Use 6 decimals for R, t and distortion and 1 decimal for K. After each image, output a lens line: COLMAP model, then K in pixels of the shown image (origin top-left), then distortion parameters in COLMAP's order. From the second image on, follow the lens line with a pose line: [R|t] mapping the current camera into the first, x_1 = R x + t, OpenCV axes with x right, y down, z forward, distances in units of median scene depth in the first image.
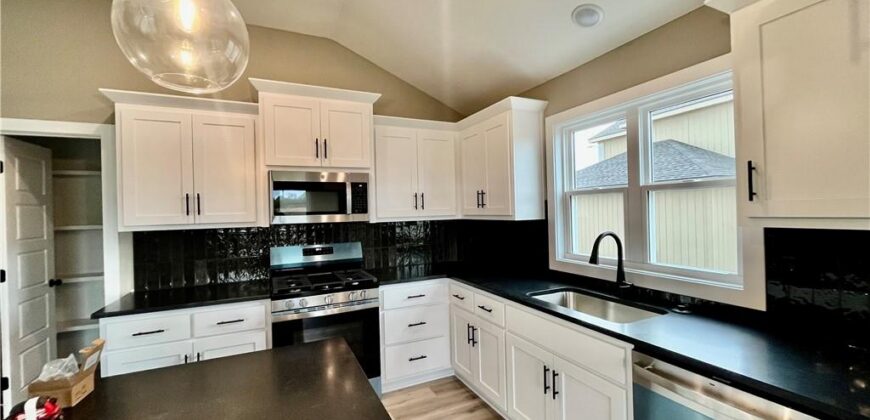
lens RADIAL K [[351.5, 0, 435.0], [0, 351.5, 210.0], [0, 0, 1]] dist [-0.000988, -0.000149]
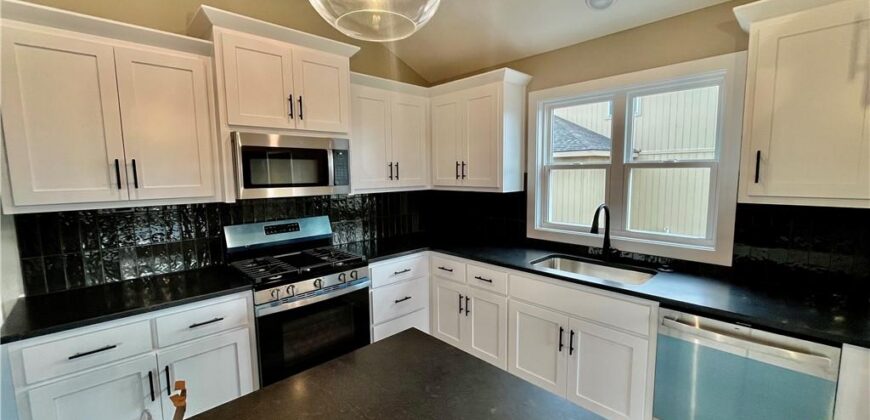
lens RADIAL K [[351.5, 0, 435.0], [0, 351.5, 210.0], [0, 0, 1]] dist [-0.000988, -0.000149]
pose [[0.947206, -0.021468, 0.319907, -0.294954], [-0.011595, 0.994810, 0.101089, -0.021633], [-0.320417, -0.099461, 0.942041, 0.088950]]
